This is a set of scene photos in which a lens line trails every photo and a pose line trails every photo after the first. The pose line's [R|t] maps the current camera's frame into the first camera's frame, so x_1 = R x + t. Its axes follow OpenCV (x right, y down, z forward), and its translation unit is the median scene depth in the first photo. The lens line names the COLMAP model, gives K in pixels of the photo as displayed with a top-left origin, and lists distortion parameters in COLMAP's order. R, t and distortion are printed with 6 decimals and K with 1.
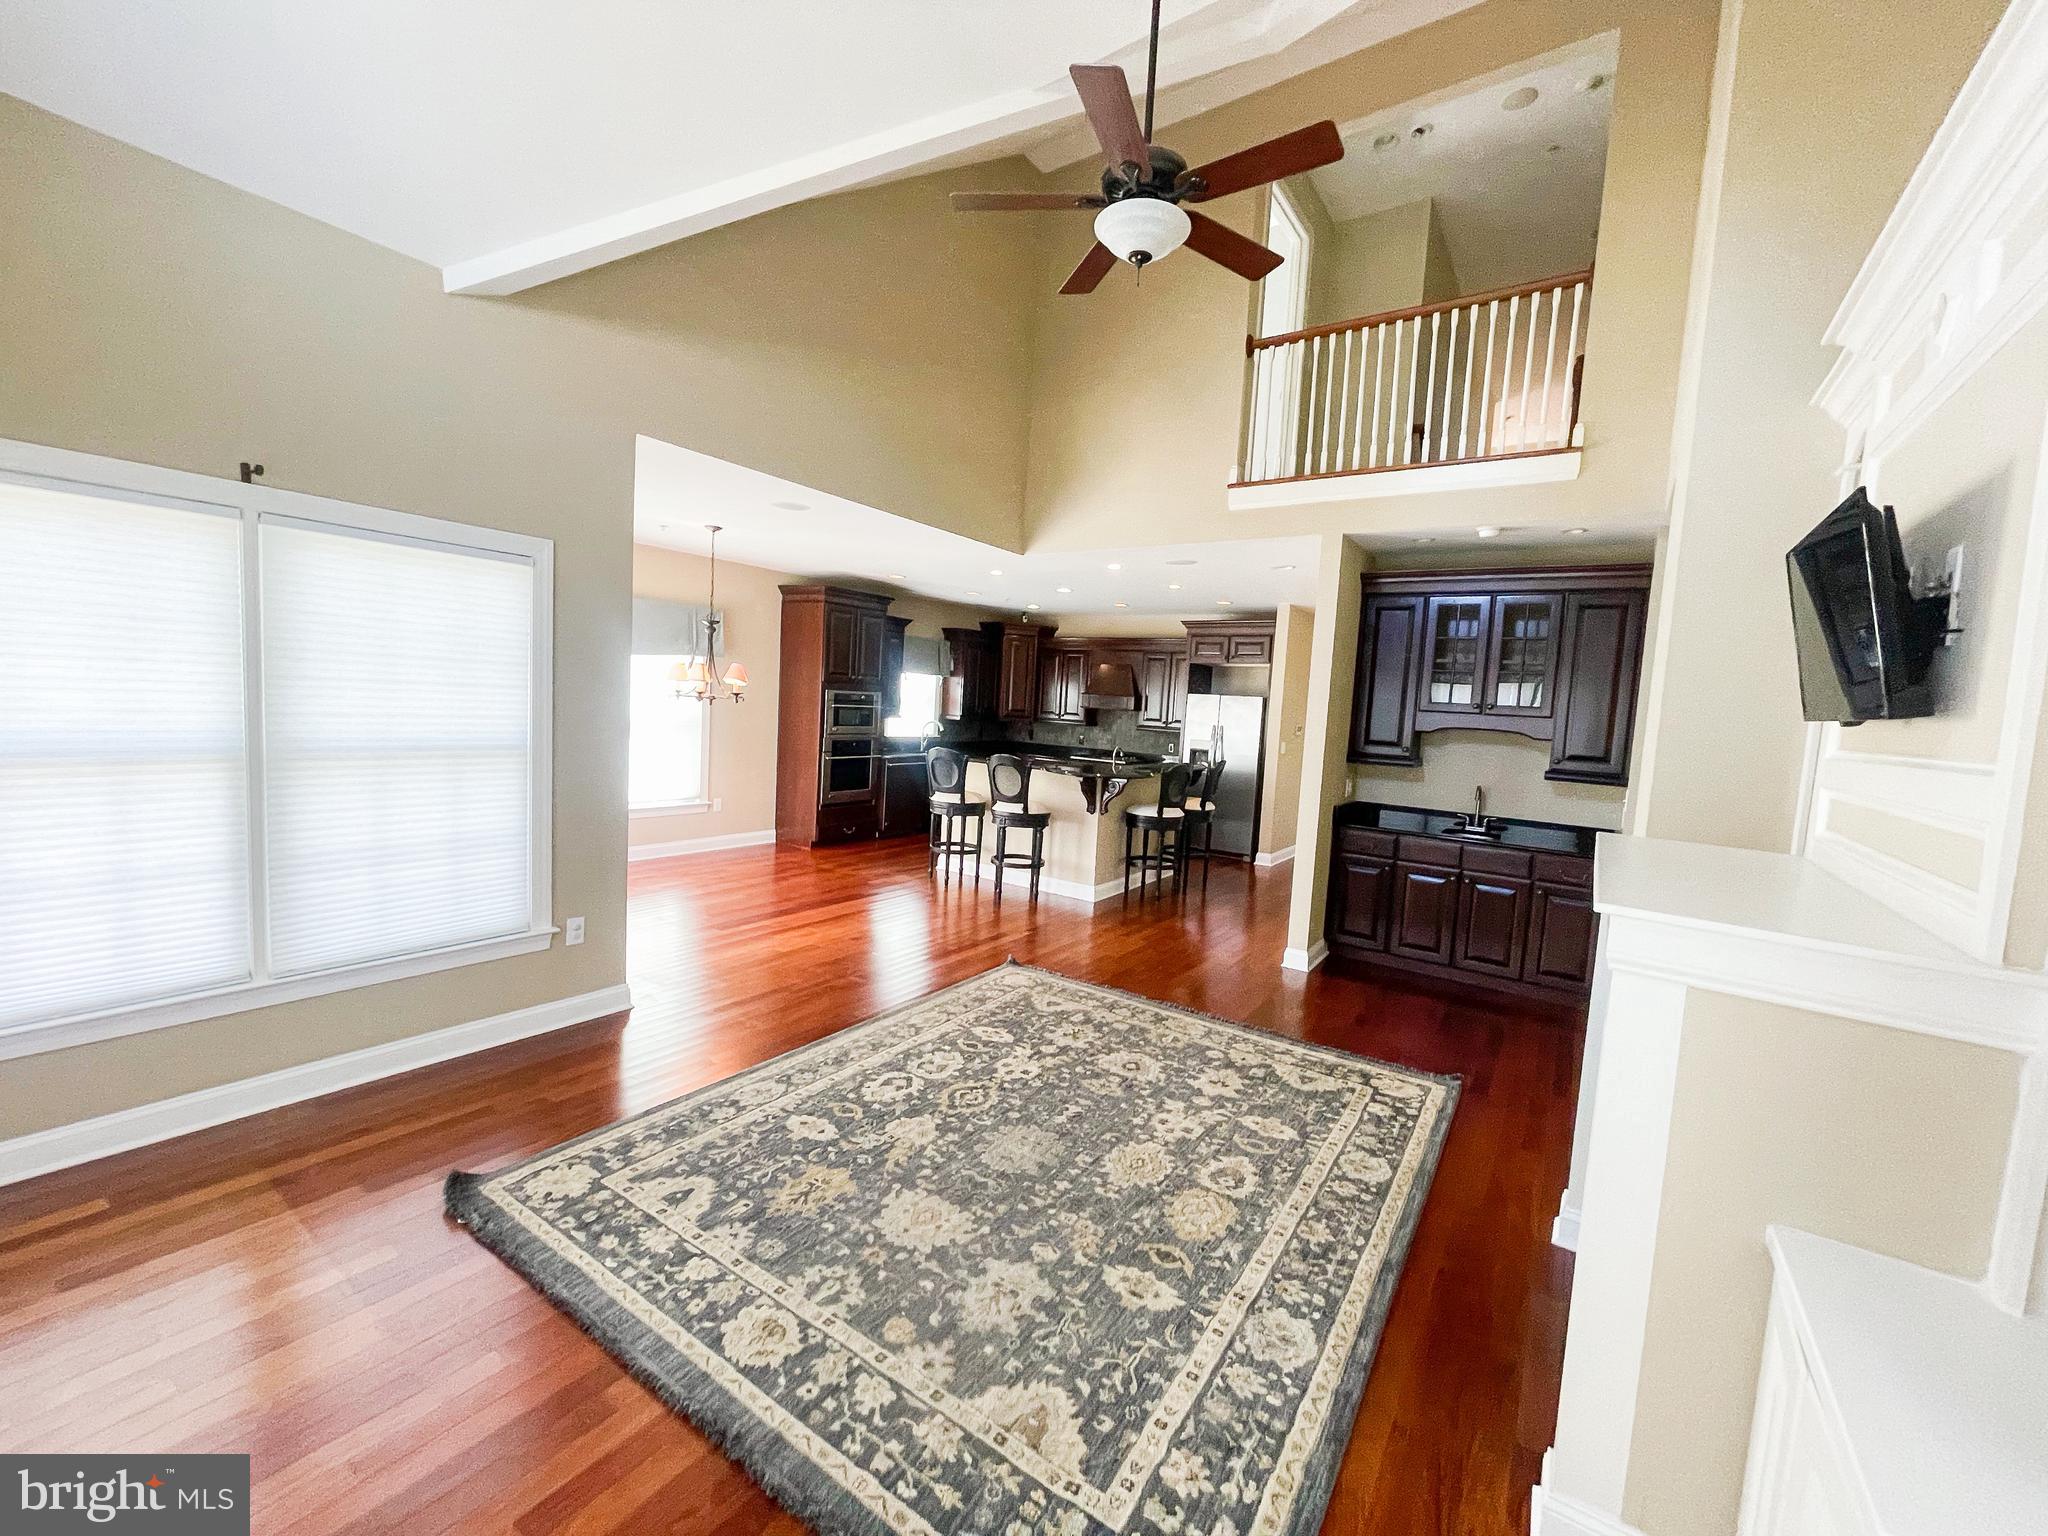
lens RADIAL K [[822.9, 0, 1024.9], [0, 822.9, 769.9], [0, 0, 1]] dist [-0.002714, -0.000168]
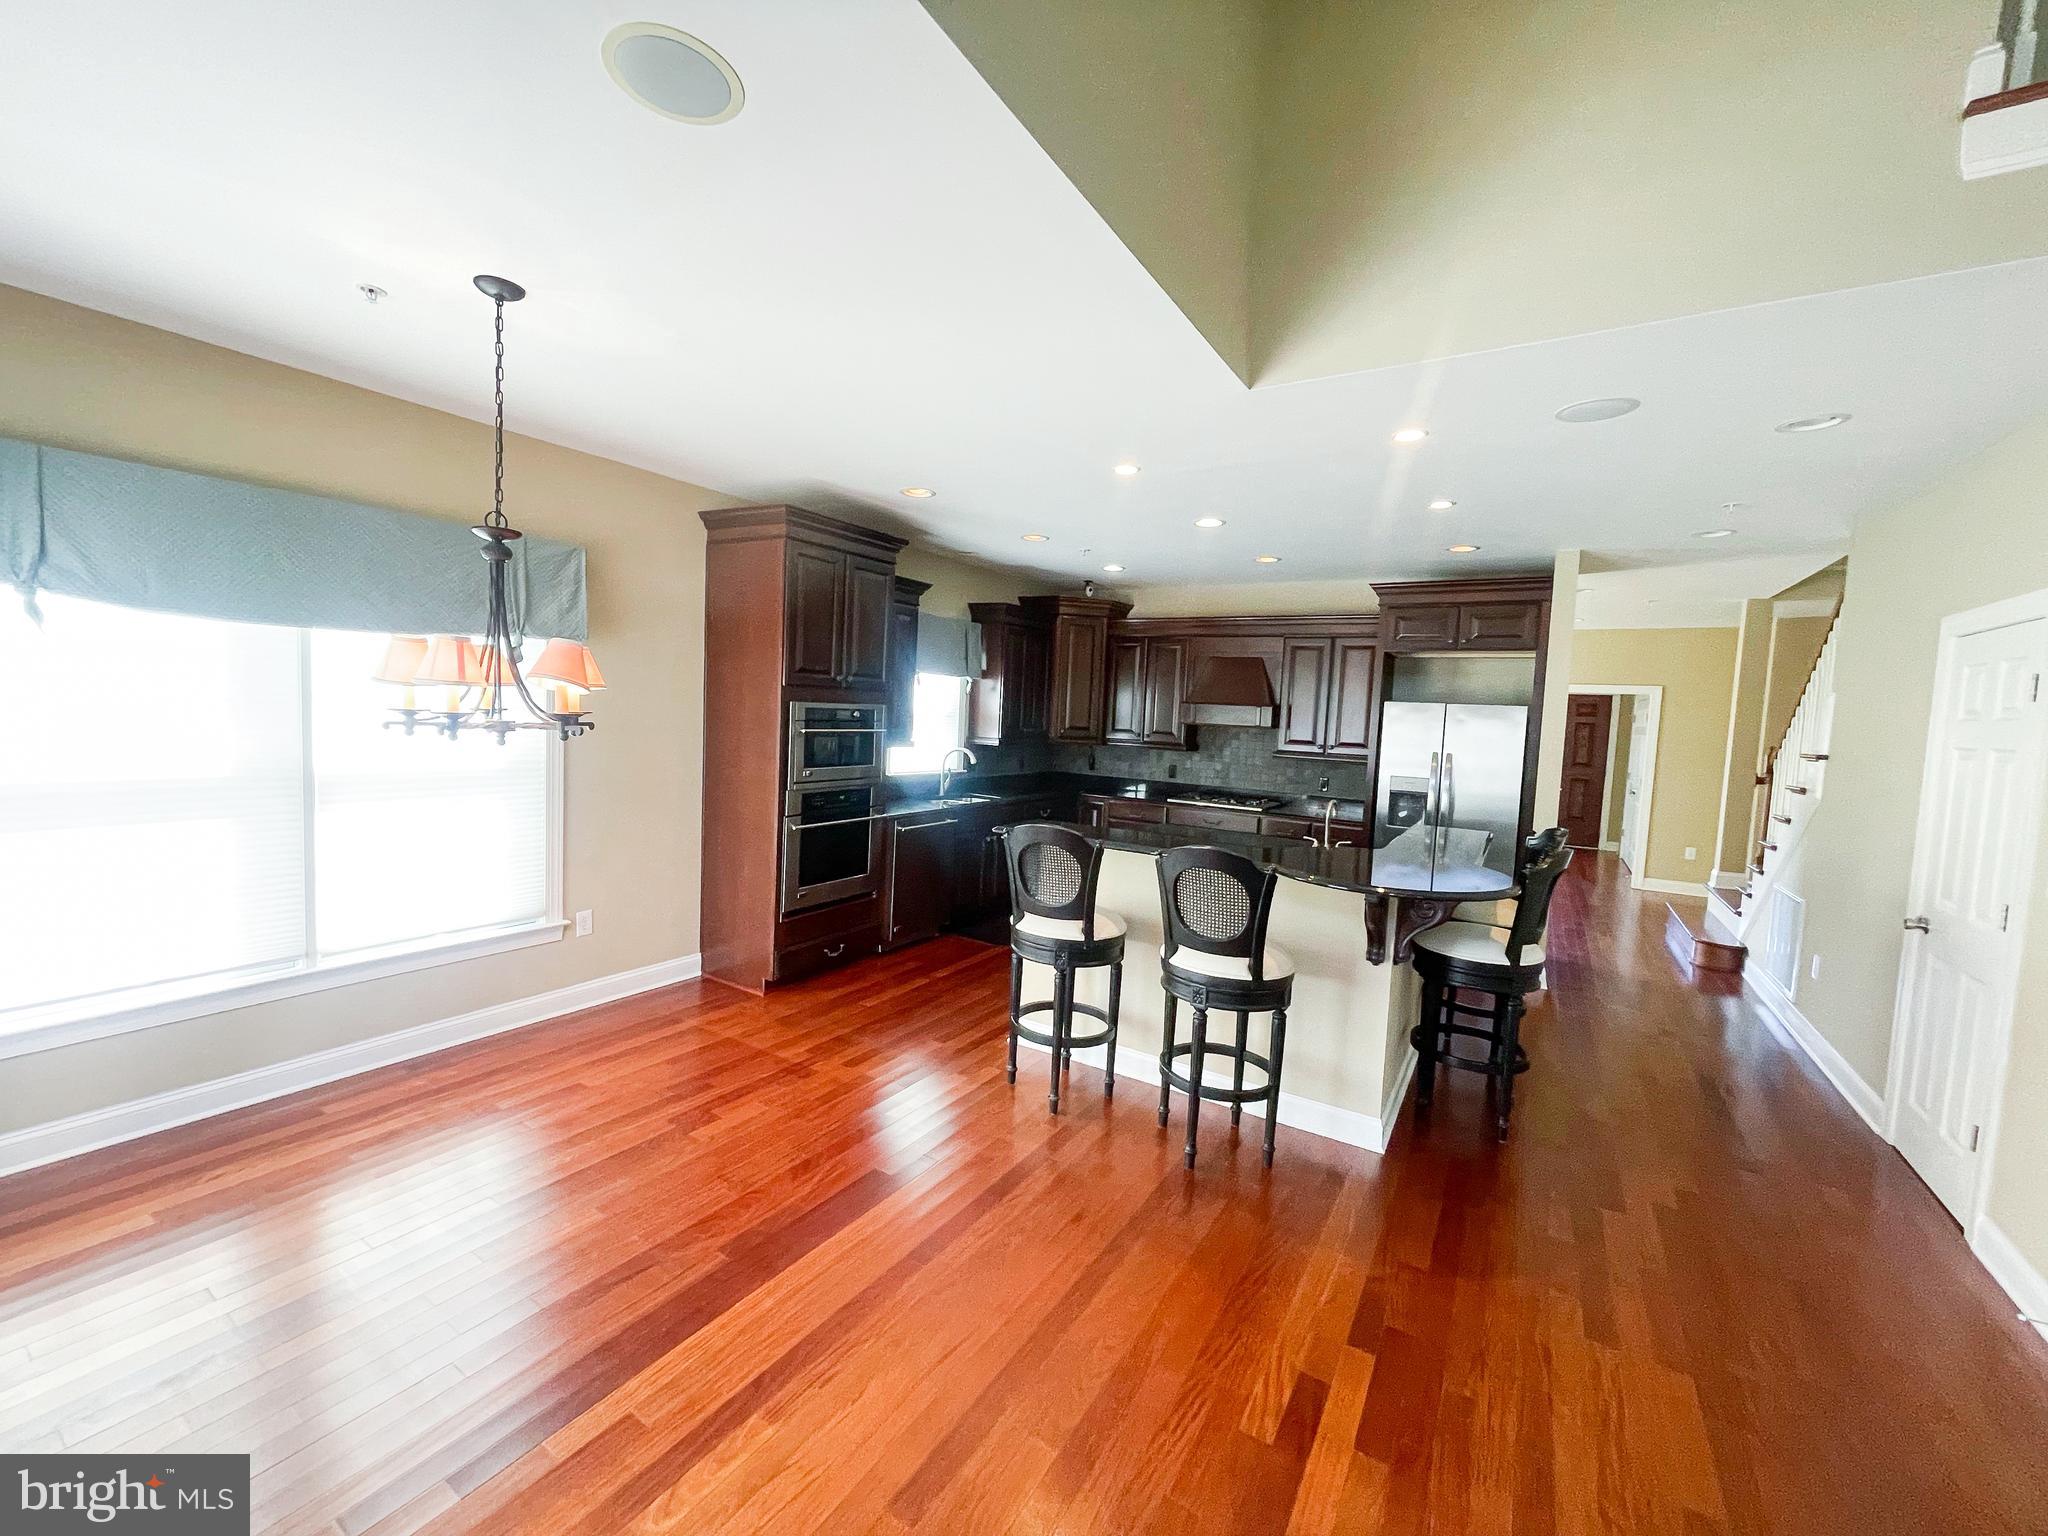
lens RADIAL K [[822.9, 0, 1025.5], [0, 822.9, 765.5], [0, 0, 1]] dist [-0.002714, -0.000168]
pose [[0.998668, -0.014129, 0.049617, -0.107521], [0.014786, 0.999808, -0.012892, -0.043469], [-0.049426, 0.013608, 0.998685, 0.425008]]
